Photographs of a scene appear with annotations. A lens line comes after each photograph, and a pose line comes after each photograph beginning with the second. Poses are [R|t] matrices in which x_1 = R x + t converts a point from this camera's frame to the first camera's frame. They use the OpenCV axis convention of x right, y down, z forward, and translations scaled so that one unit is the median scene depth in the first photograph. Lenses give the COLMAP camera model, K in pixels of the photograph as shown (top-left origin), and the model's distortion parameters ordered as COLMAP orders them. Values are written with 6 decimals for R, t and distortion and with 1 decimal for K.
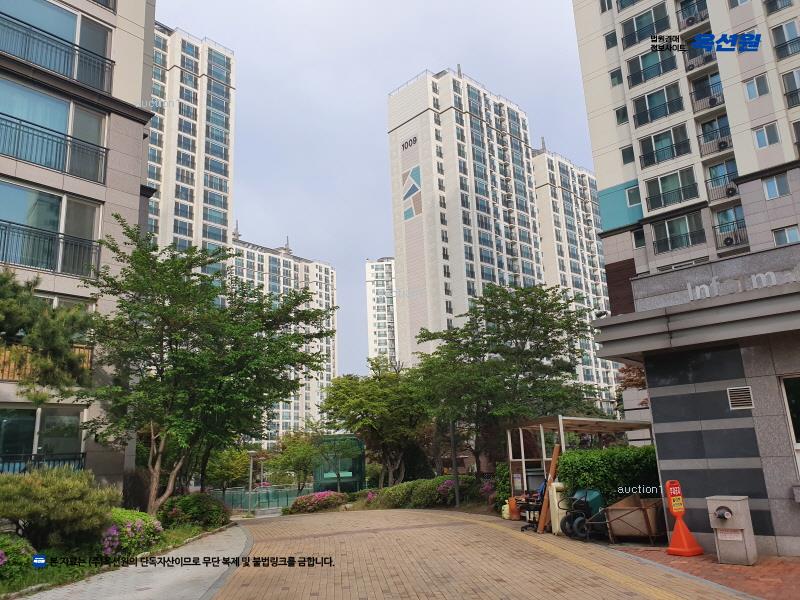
lens RADIAL K [[627.0, 0, 397.6], [0, 627.0, 308.5], [0, 0, 1]] dist [0.024335, -0.006467]
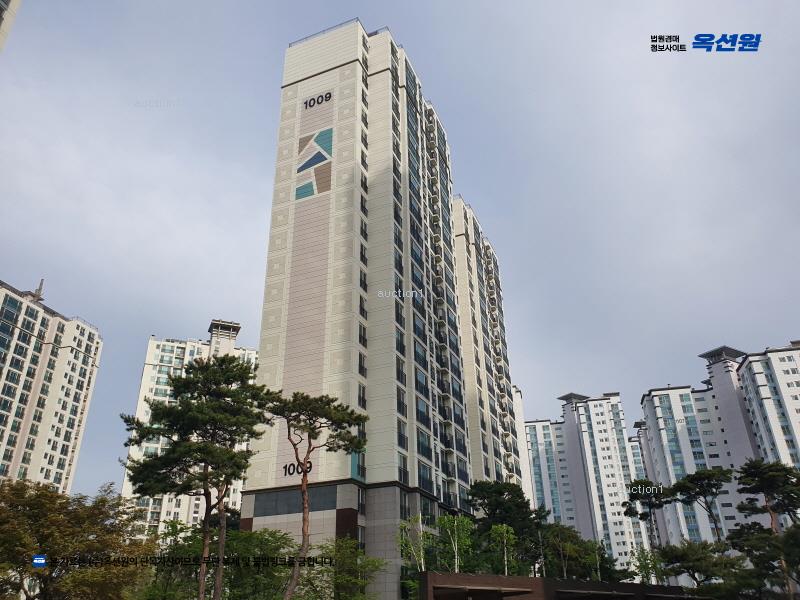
lens RADIAL K [[627.0, 0, 392.0], [0, 627.0, 301.0], [0, 0, 1]] dist [0.024335, -0.006467]
pose [[0.920176, 0.213317, 0.328287, -0.079637], [-0.120921, 0.952381, -0.279909, 0.109816], [-0.372364, 0.217869, 0.902152, 0.417739]]
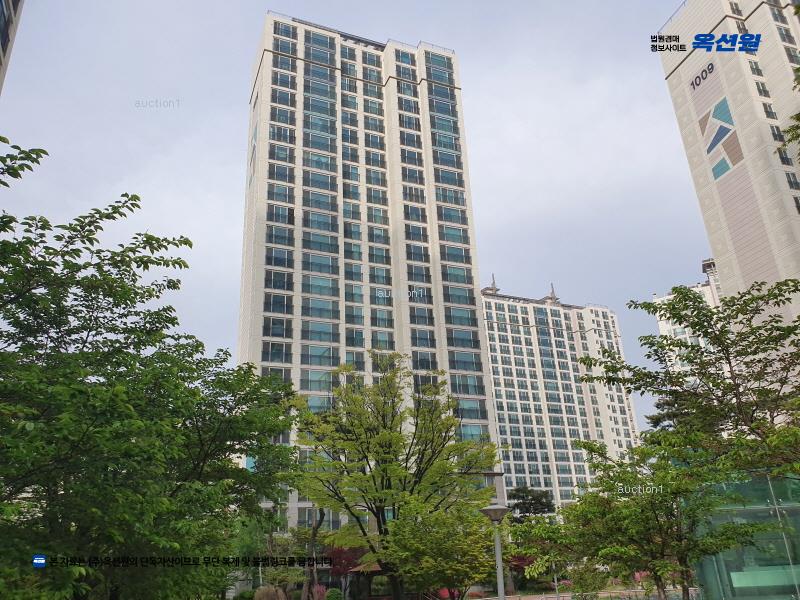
lens RADIAL K [[627.0, 0, 404.2], [0, 627.0, 310.9], [0, 0, 1]] dist [0.024335, -0.006467]
pose [[0.905071, -0.162444, -0.393011, -0.046548], [0.108703, 0.981838, -0.155491, 0.065518], [0.411132, 0.098009, 0.906292, 0.248748]]
